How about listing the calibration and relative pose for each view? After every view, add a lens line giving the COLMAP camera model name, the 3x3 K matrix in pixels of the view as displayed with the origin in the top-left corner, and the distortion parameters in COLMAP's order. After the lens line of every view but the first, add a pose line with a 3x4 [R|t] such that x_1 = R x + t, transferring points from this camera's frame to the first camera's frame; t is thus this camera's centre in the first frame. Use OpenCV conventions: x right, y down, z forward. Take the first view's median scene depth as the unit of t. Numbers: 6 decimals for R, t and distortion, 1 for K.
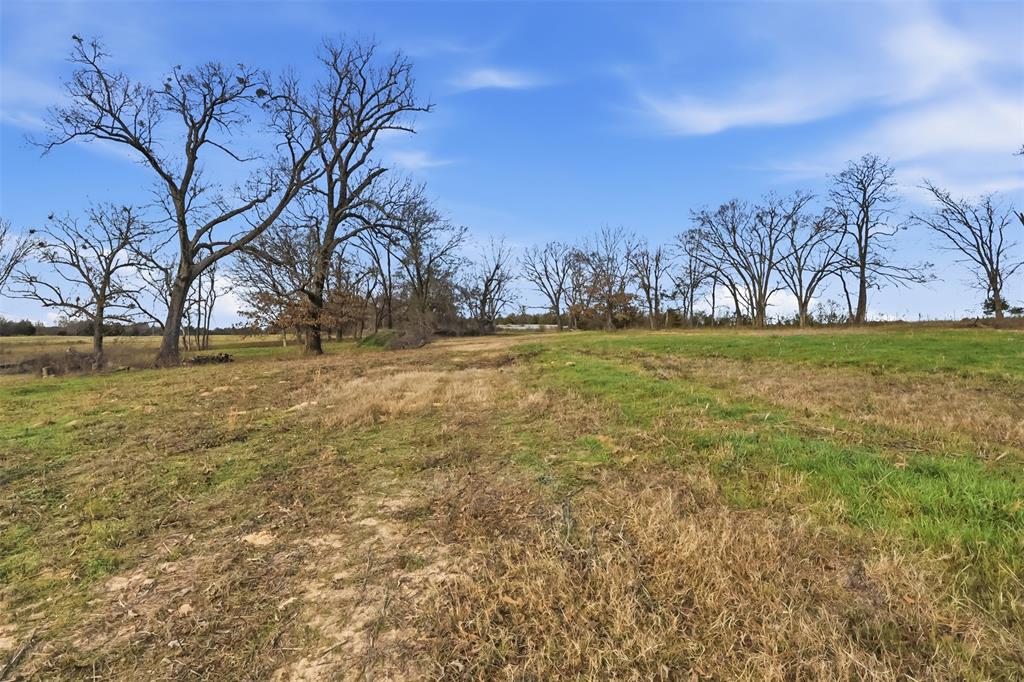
lens RADIAL K [[485.8, 0, 507.1], [0, 485.8, 313.1], [0, 0, 1]] dist [-0.004472, 0.001285]
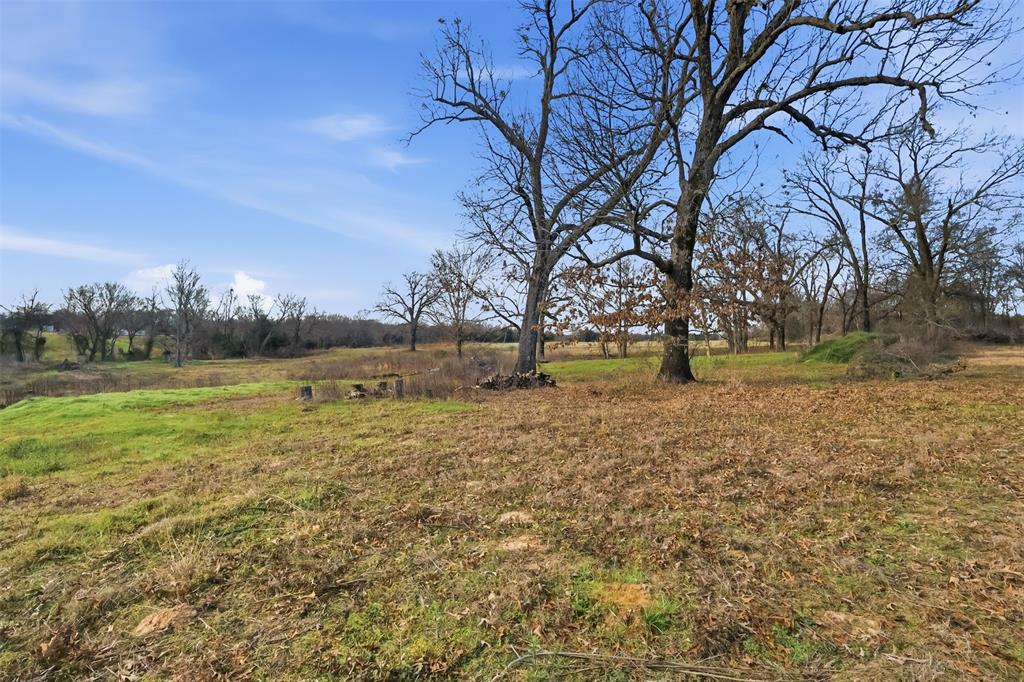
lens RADIAL K [[470.9, 0, 509.7], [0, 470.9, 340.9], [0, 0, 1]] dist [-0.004989, 0.002742]
pose [[0.629157, -0.001063, -0.777278, -0.119557], [0.037461, 0.998878, 0.028956, 0.019917], [0.776375, -0.047336, 0.628491, 0.529888]]
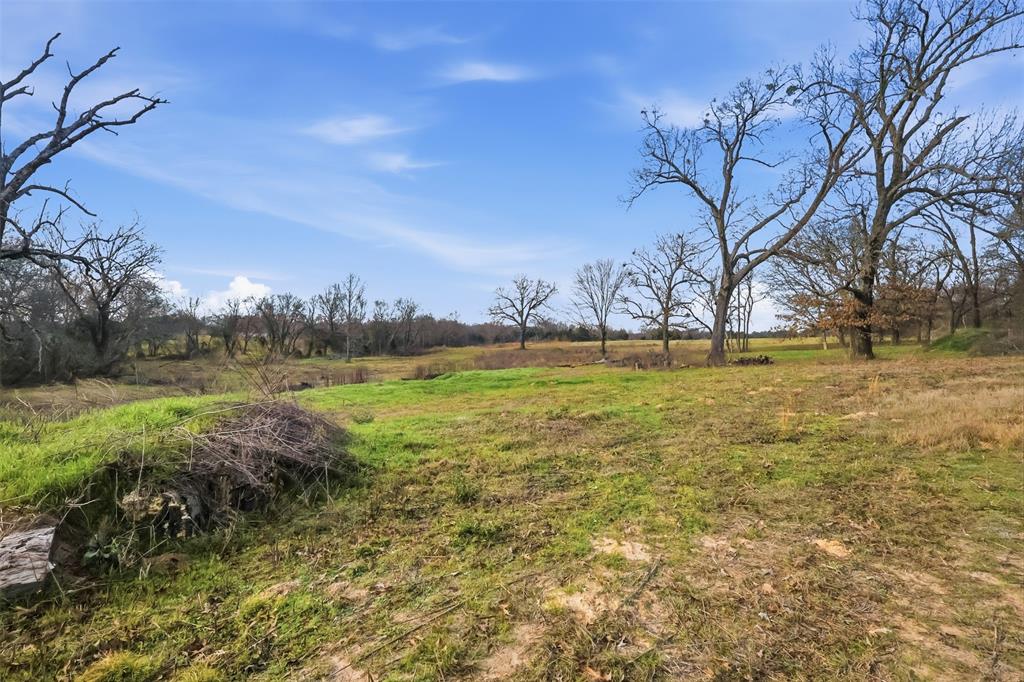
lens RADIAL K [[470.9, 0, 510.8], [0, 470.9, 339.1], [0, 0, 1]] dist [-0.004989, 0.002742]
pose [[0.526366, -0.007441, -0.850226, -0.004379], [0.047464, 0.998660, 0.020645, -0.000013], [0.848932, -0.051222, 0.526013, -0.001535]]
